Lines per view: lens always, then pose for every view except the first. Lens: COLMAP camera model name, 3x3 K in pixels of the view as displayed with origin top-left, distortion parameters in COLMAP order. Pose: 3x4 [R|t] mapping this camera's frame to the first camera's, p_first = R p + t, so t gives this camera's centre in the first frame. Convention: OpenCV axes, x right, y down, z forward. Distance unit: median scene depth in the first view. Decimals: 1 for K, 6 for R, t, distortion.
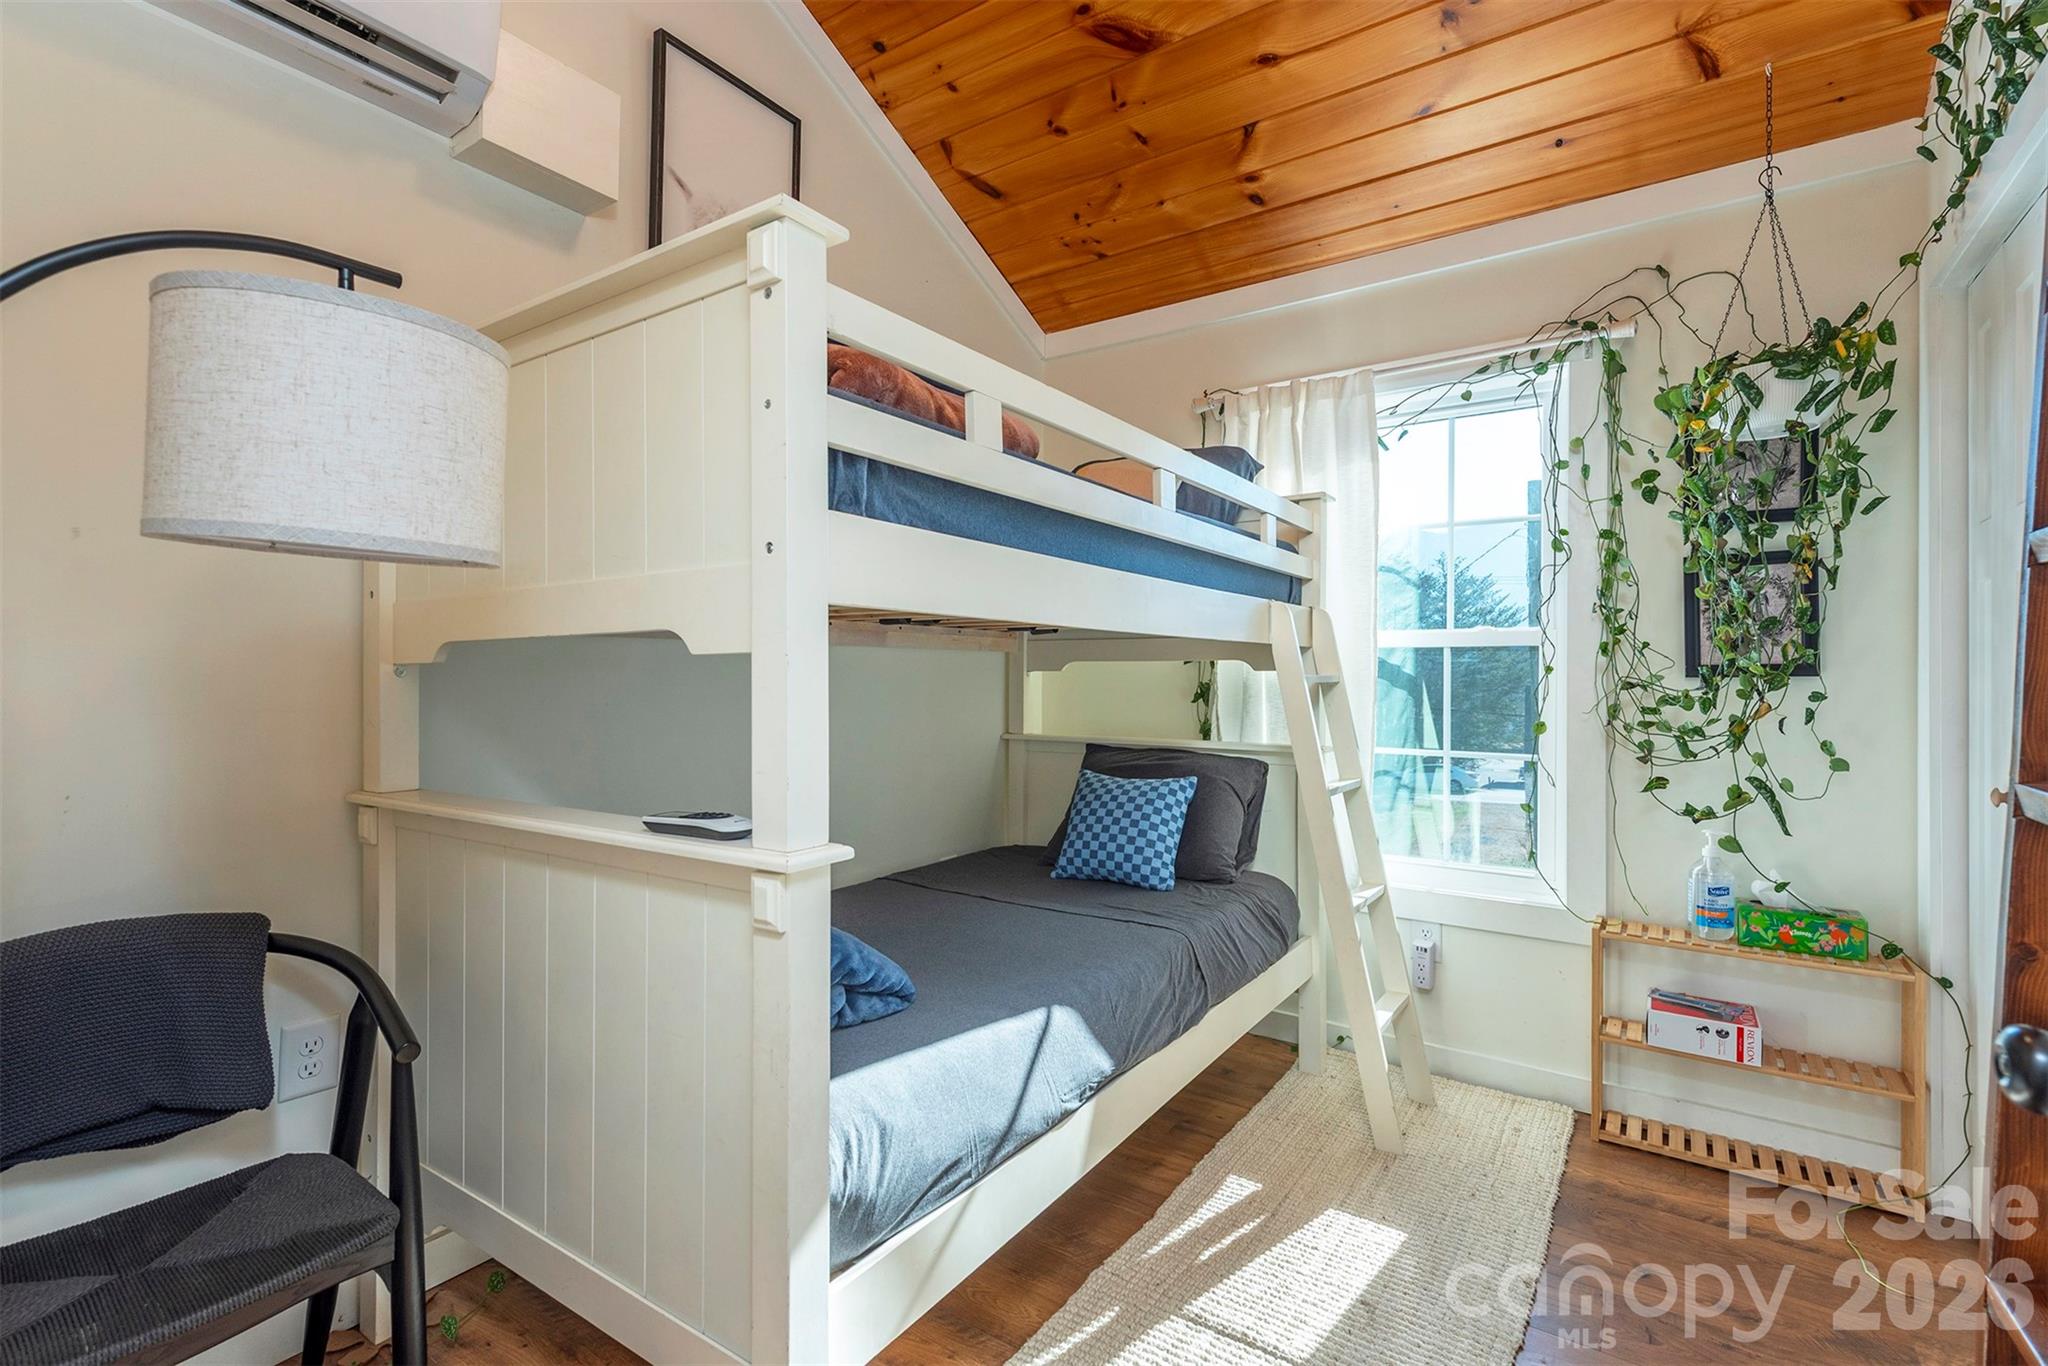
lens RADIAL K [[922.6, 0, 1027.8], [0, 922.6, 677.5], [0, 0, 1]] dist [0.009430, -0.002756]
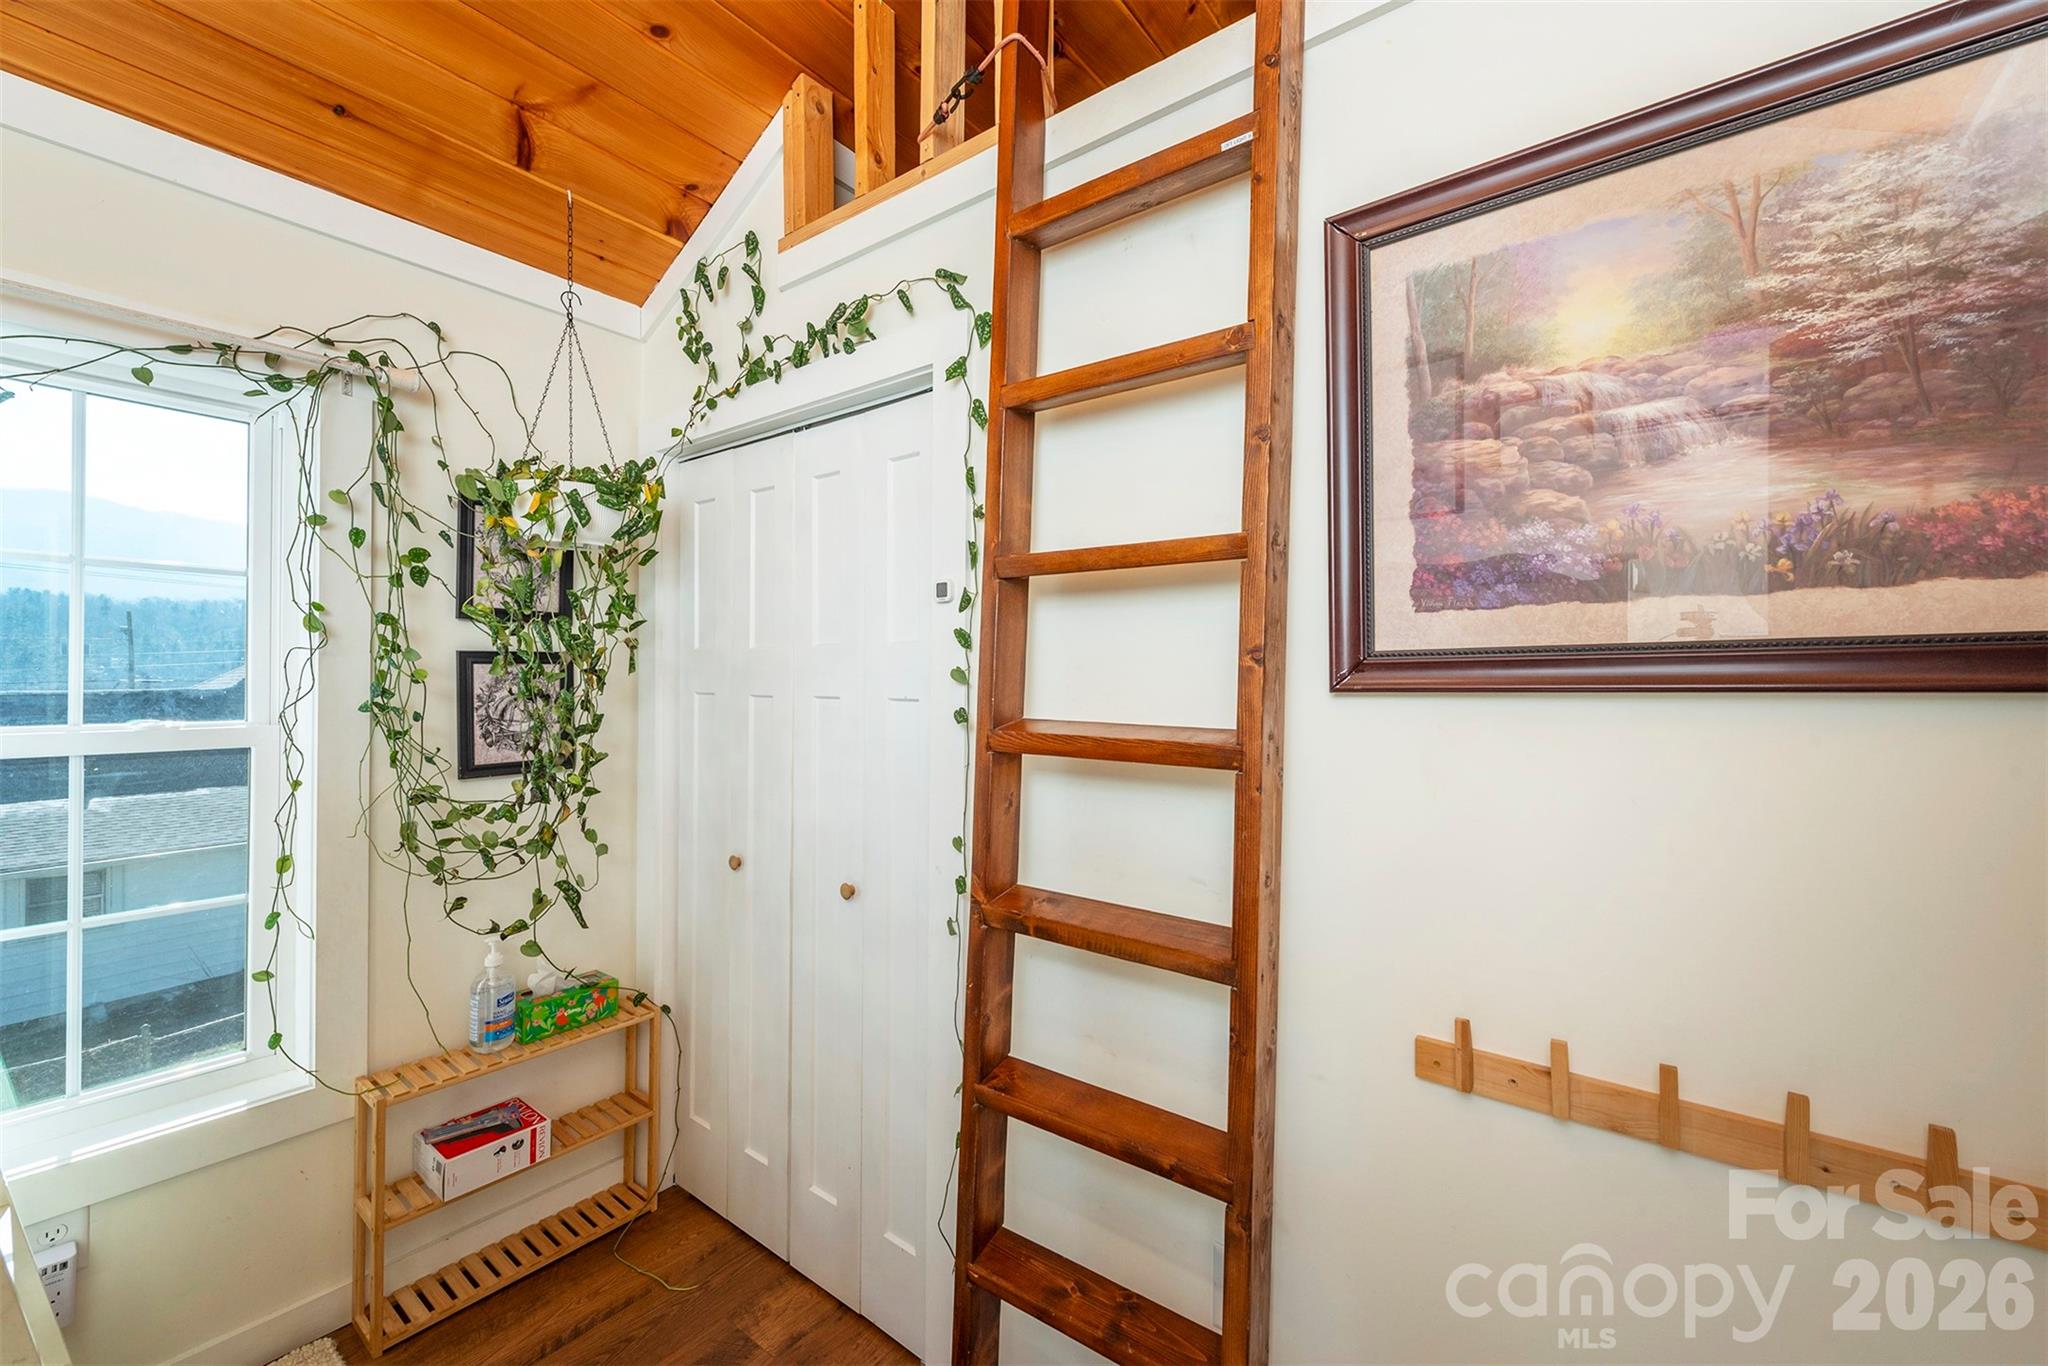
lens RADIAL K [[811.1, 0, 1024.5], [0, 811.1, 682.2], [0, 0, 1]] dist [0.003128, -0.000912]
pose [[0.053652, -0.003387, 0.998554, -0.078353], [-0.003729, 0.999987, 0.003592, -0.107748], [-0.998553, -0.003916, 0.053638, 0.406137]]
